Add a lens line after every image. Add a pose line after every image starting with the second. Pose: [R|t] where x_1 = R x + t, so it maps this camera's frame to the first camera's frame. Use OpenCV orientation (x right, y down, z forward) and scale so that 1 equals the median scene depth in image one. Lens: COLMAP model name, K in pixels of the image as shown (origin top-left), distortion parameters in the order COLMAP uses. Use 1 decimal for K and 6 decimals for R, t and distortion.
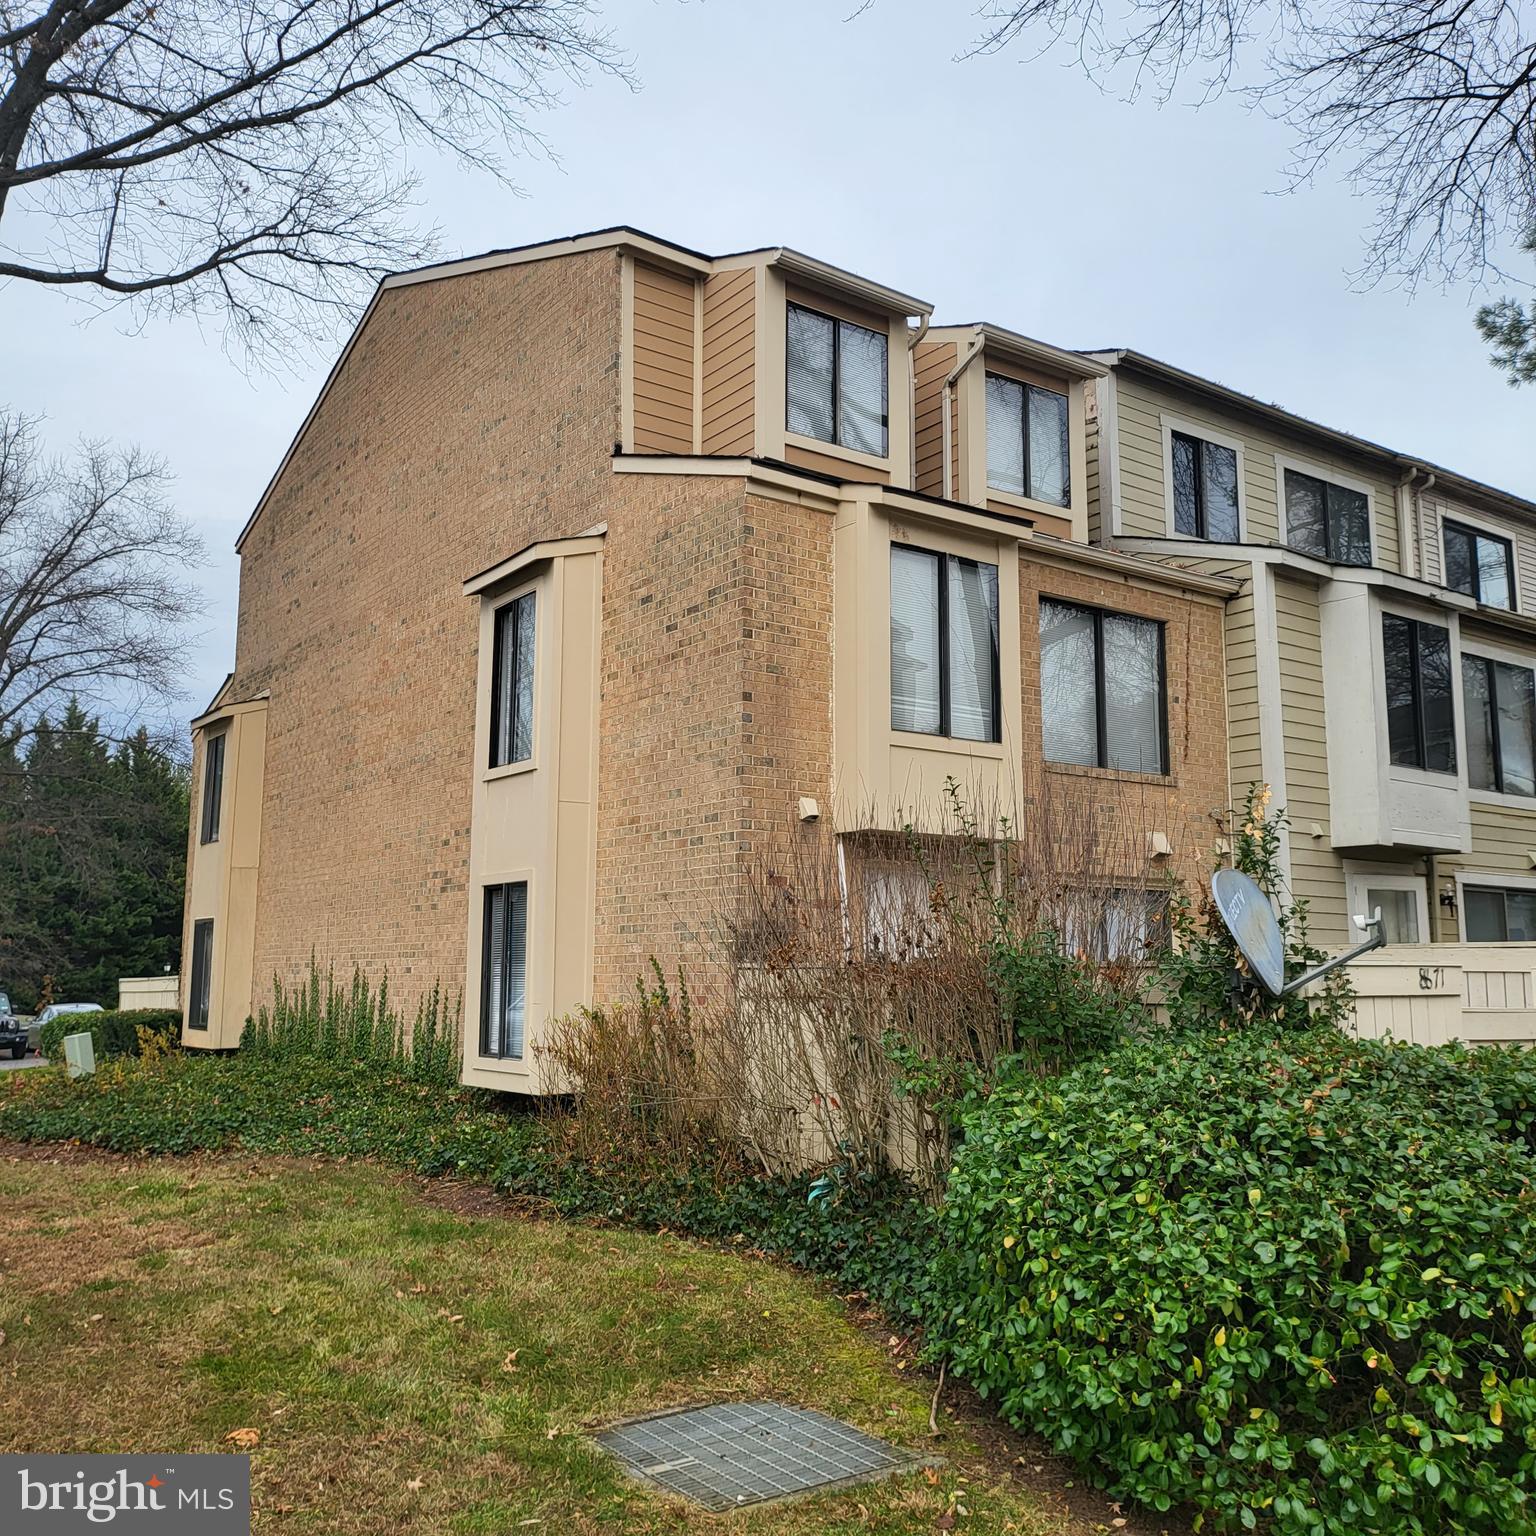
lens RADIAL K [[1419.5, 0, 768.0], [0, 1419.5, 768.0], [0, 0, 1]] dist [0.065148, -0.000382]
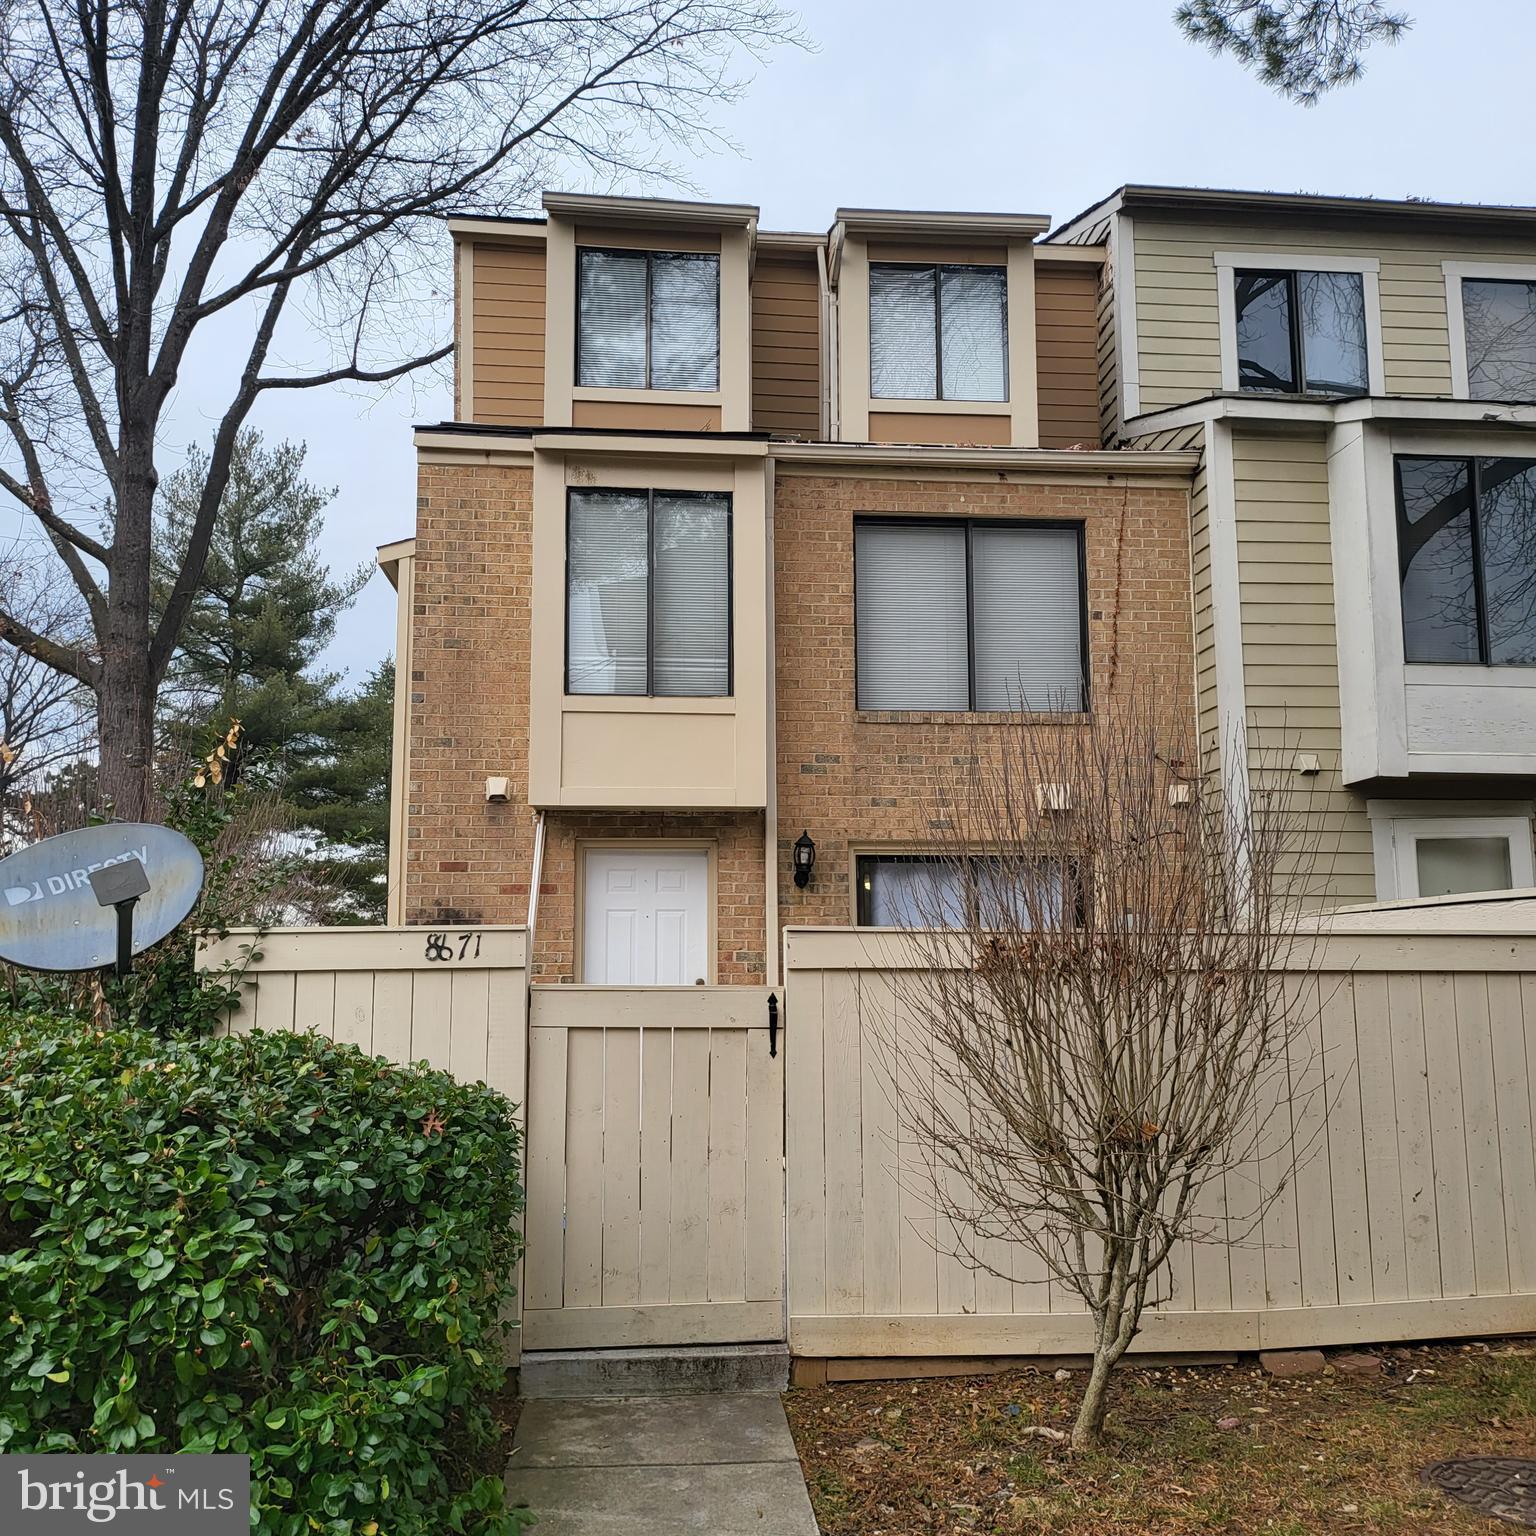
lens RADIAL K [[1437.1, 0, 768.0], [0, 1437.1, 768.0], [0, 0, 1]] dist [0.092979, -0.001630]
pose [[0.872105, -0.083636, -0.482118, 0.503902], [0.080989, 0.996367, -0.026344, 0.042885], [0.482569, -0.016071, 0.875710, 0.204124]]
